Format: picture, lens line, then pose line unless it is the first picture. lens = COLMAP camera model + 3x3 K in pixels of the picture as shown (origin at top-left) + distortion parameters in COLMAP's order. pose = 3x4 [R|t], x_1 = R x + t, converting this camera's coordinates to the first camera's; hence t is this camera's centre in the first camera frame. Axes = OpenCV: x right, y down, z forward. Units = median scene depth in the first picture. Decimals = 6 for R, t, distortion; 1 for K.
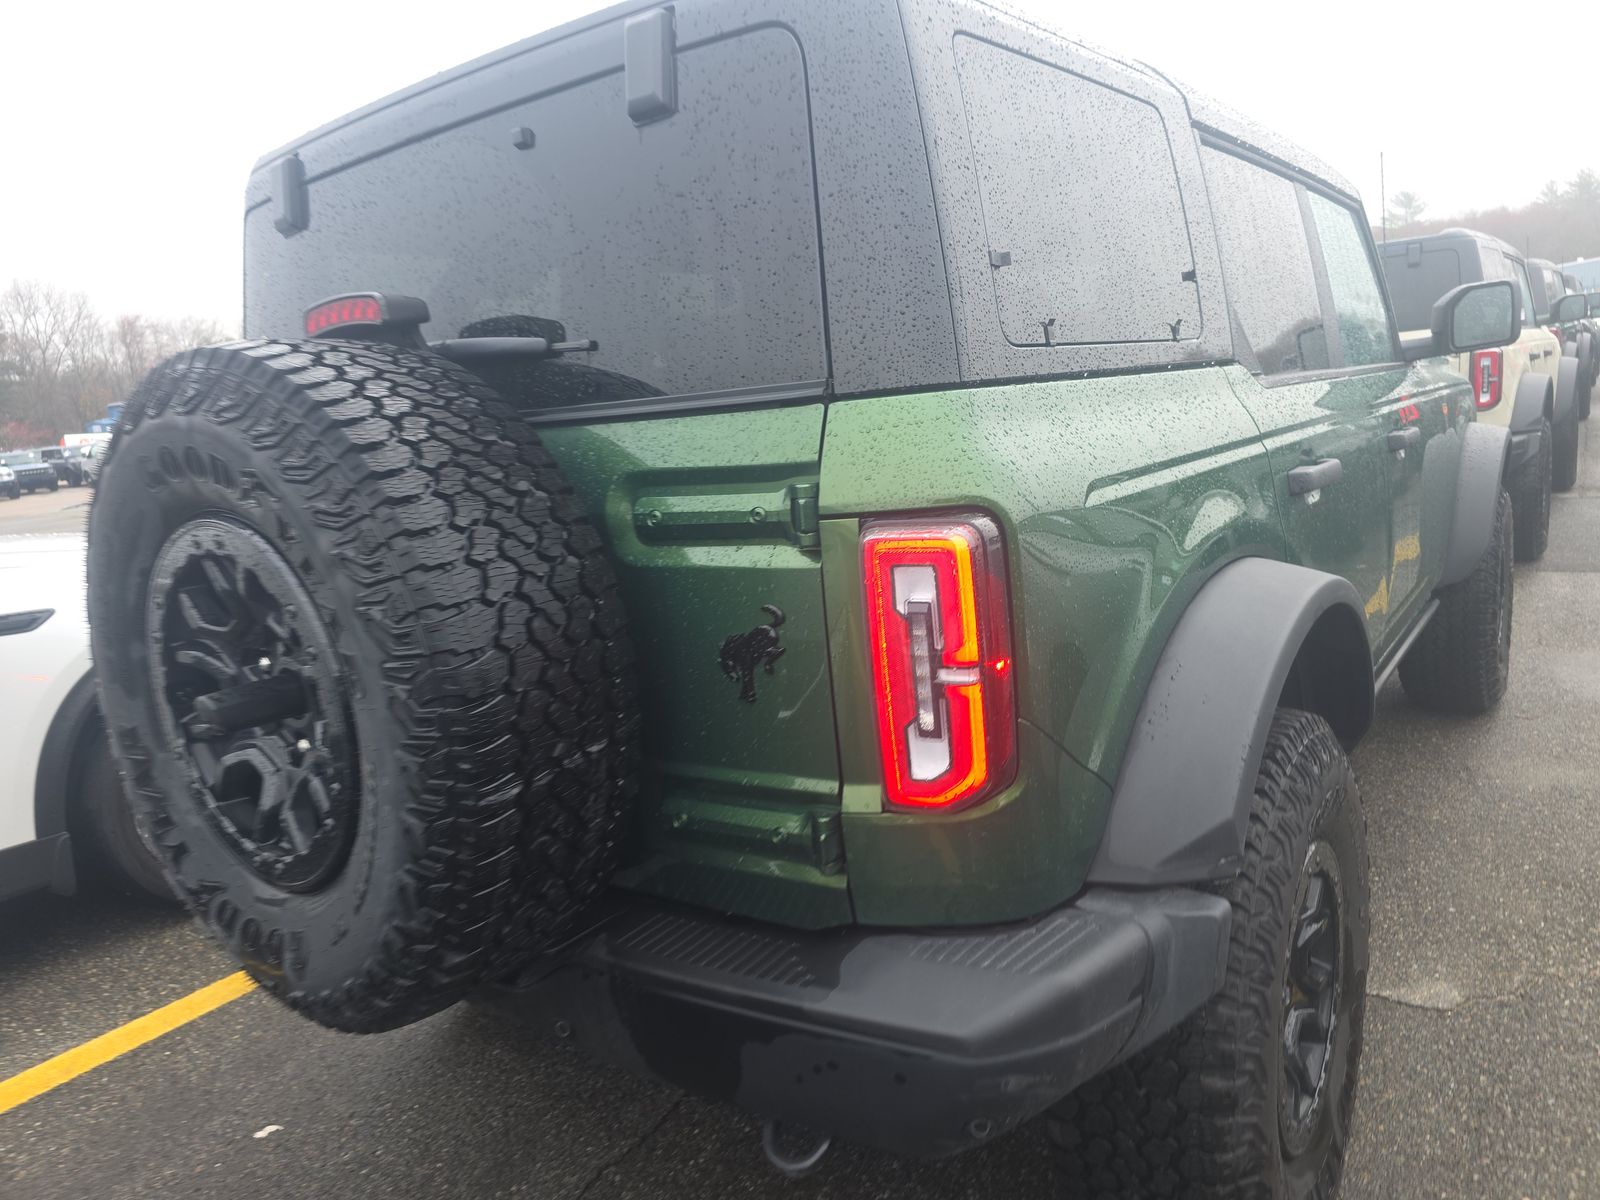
lens RADIAL K [[1122.9, 0, 802.5], [0, 1122.9, 553.1], [0, 0, 1]] dist [0.067210, -0.105073]
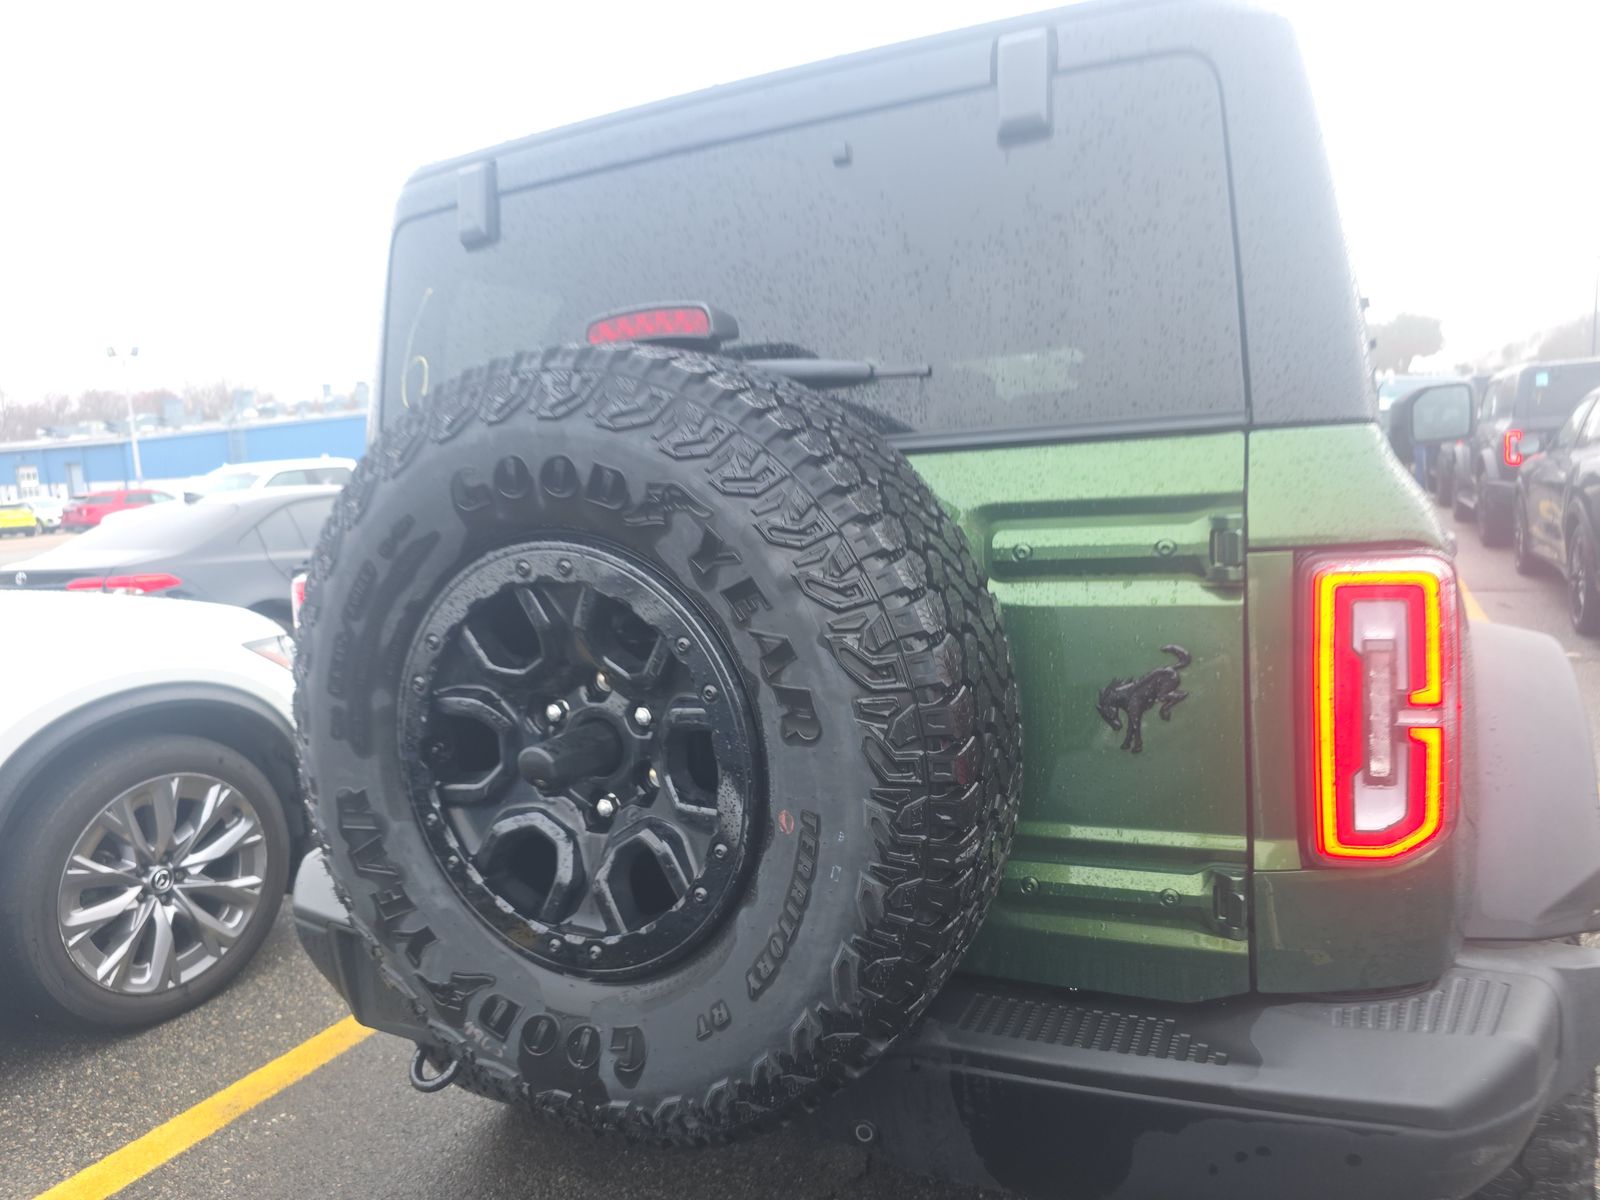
lens RADIAL K [[1135.4, 0, 801.0], [0, 1135.4, 536.8], [0, 0, 1]] dist [0.042727, -0.052105]
pose [[0.986539, 0.024292, 0.161712, -0.482484], [-0.009706, 0.995860, -0.090380, 0.044578], [-0.163238, 0.087594, 0.982690, 0.107181]]
